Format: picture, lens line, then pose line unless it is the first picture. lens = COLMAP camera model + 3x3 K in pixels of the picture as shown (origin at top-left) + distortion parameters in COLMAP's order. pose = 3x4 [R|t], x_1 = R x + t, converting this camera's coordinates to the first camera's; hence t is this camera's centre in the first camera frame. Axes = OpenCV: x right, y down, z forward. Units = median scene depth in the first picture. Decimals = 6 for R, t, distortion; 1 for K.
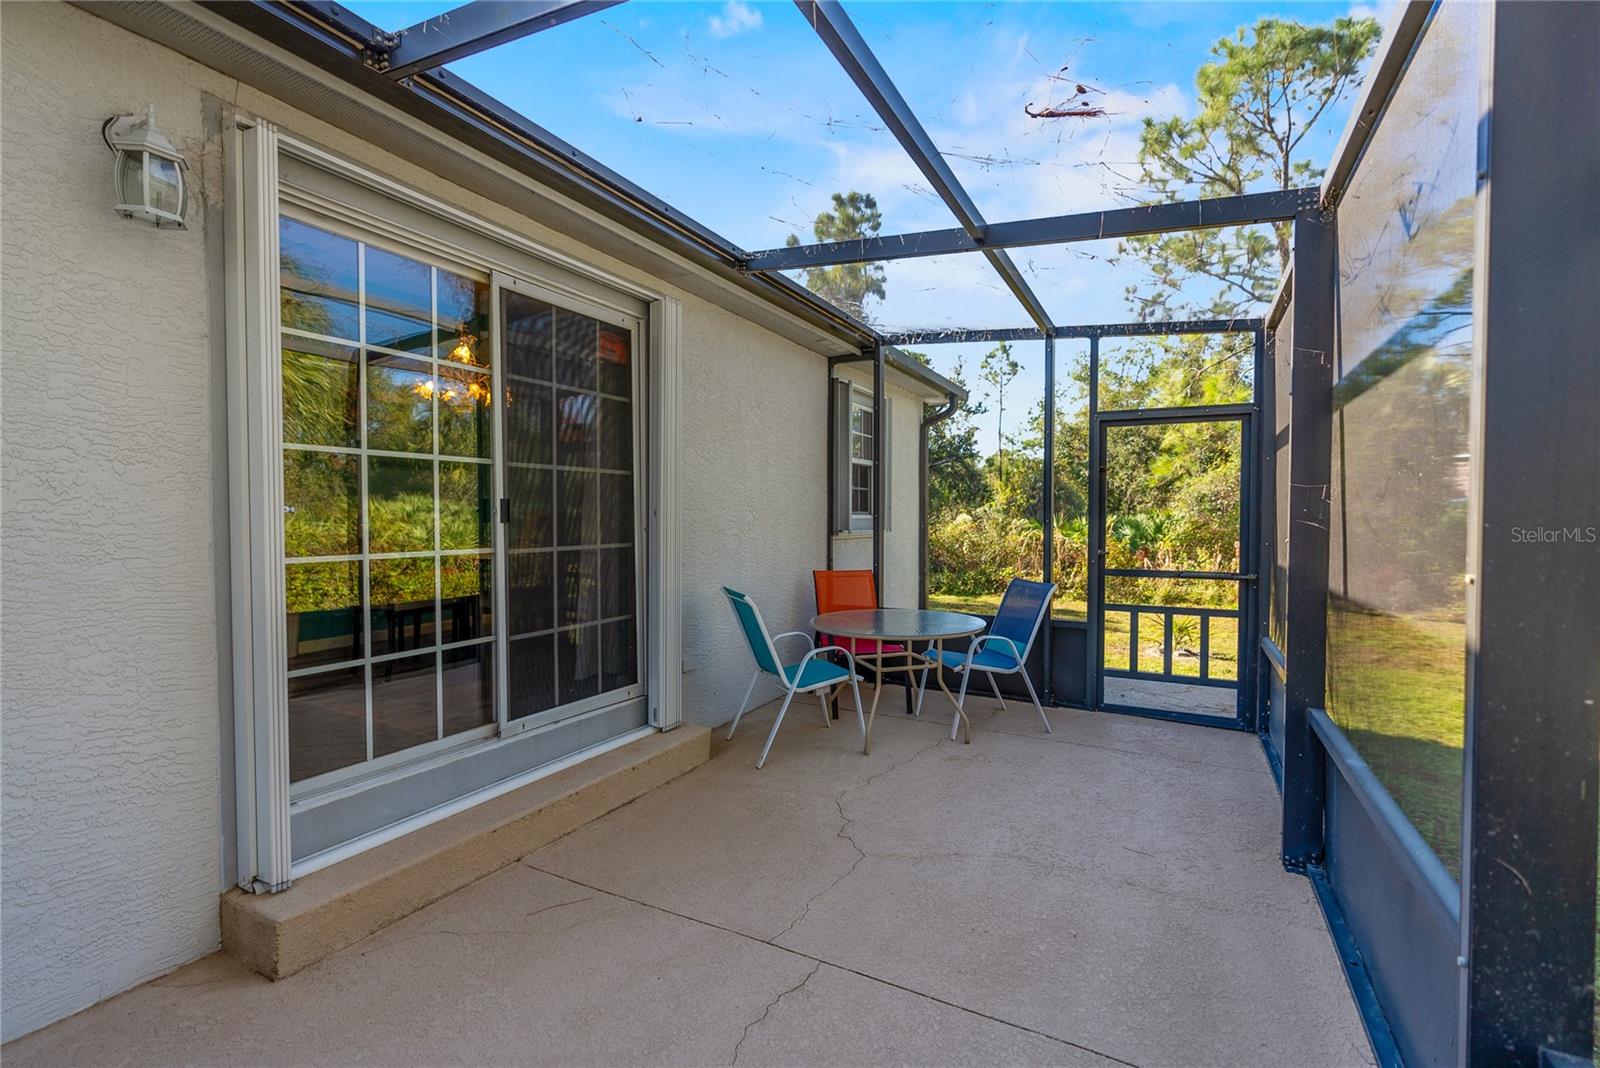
lens RADIAL K [[731.6, 0, 799.6], [0, 731.6, 536.4], [0, 0, 1]] dist [-0.005781, 0.002225]
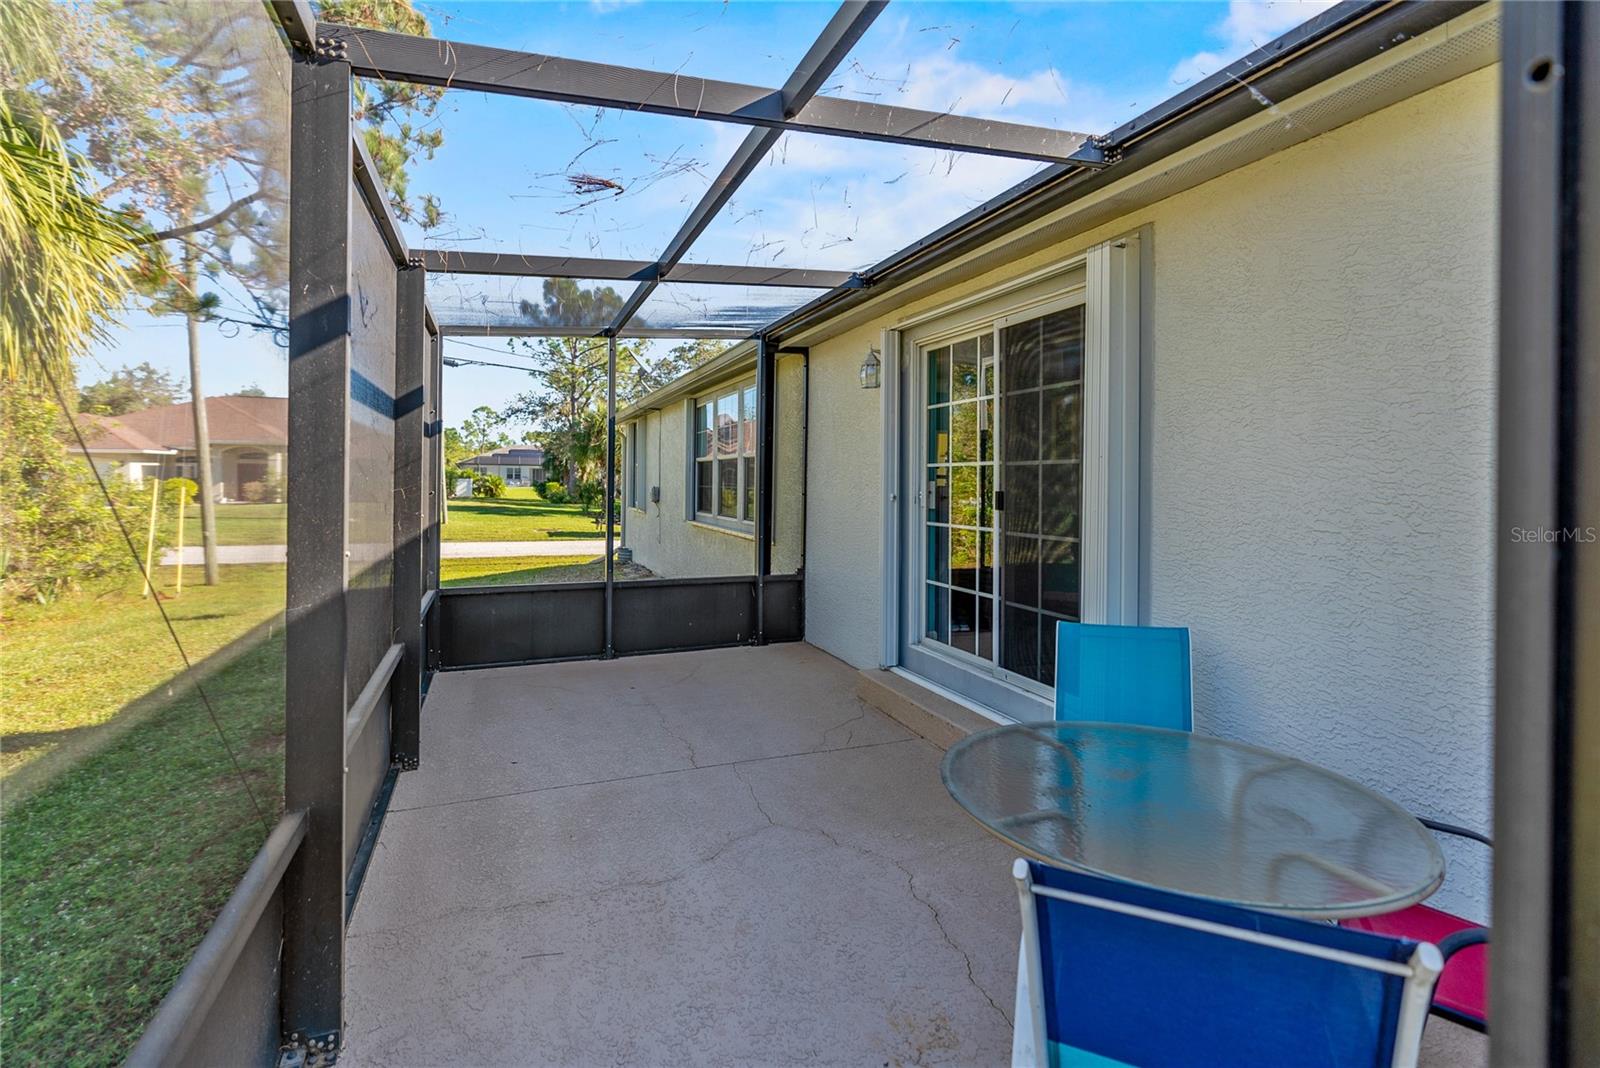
lens RADIAL K [[731.6, 0, 778.0], [0, 731.6, 480.6], [0, 0, 1]] dist [-0.005781, 0.002225]
pose [[-0.664493, -0.012053, -0.747197, 0.765035], [-0.033127, 0.999362, 0.013339, -0.069135], [0.746560, 0.033616, -0.664468, 1.462709]]
